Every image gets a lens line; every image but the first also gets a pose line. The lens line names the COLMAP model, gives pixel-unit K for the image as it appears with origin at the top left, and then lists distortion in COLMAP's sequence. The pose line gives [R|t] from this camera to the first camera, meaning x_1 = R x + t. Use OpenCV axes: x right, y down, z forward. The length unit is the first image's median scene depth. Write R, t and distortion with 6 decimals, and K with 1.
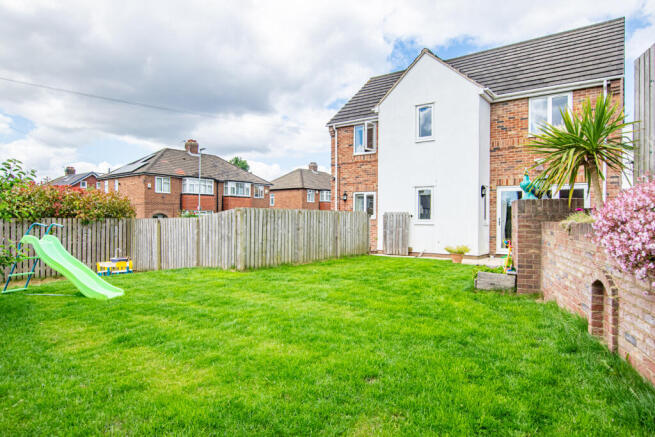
lens RADIAL K [[394.1, 0, 327.5], [0, 394.1, 218.5], [0, 0, 1]] dist [-0.002162, -0.000087]
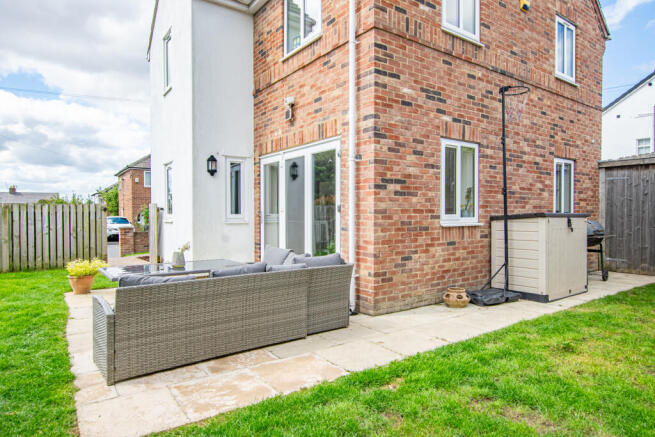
lens RADIAL K [[394.1, 0, 327.5], [0, 394.1, 218.5], [0, 0, 1]] dist [-0.002162, -0.000087]
pose [[0.961761, -0.004193, -0.273857, 0.683561], [0.008763, 0.999842, 0.015467, 0.001807], [0.273749, -0.017275, 0.961646, 0.469175]]
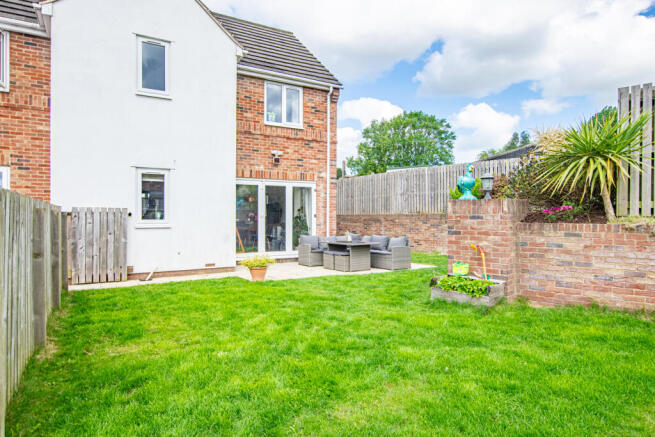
lens RADIAL K [[394.1, 0, 327.5], [0, 394.1, 218.5], [0, 0, 1]] dist [-0.002162, -0.000087]
pose [[0.370902, -0.014546, 0.928558, -0.246930], [0.001954, 0.999887, 0.014883, -0.008837], [-0.928670, -0.003706, 0.370889, 0.516738]]
